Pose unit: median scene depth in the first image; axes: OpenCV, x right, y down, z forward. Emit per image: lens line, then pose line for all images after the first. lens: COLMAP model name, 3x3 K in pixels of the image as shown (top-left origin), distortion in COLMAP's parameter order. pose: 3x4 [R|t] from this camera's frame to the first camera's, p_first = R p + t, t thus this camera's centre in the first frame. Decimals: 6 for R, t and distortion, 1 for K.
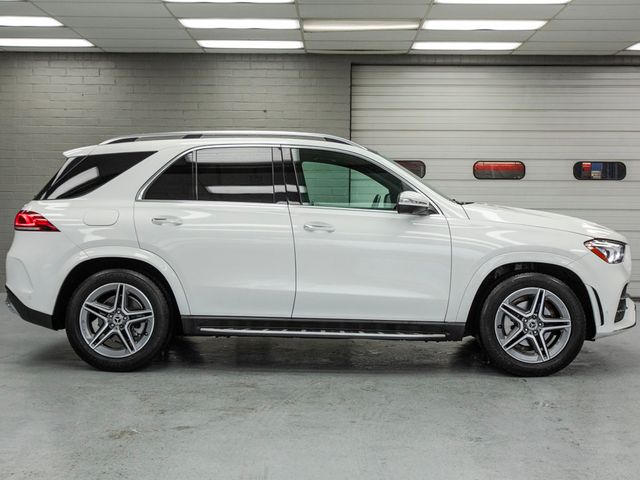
lens RADIAL K [[964.9, 0, 320.0], [0, 964.9, 240.0], [0, 0, 1]] dist [-0.005781, 0.096876]
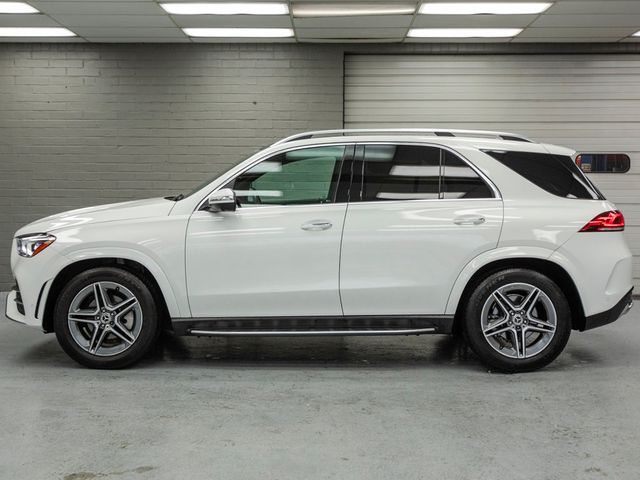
lens RADIAL K [[627.9, 0, 320.0], [0, 627.9, 240.0], [0, 0, 1]] dist [-0.016140, 0.008224]
pose [[0.999906, -0.003259, -0.013297, 0.016071], [0.003859, 0.998964, 0.045335, -0.024520], [0.013136, -0.045382, 0.998883, 0.365559]]
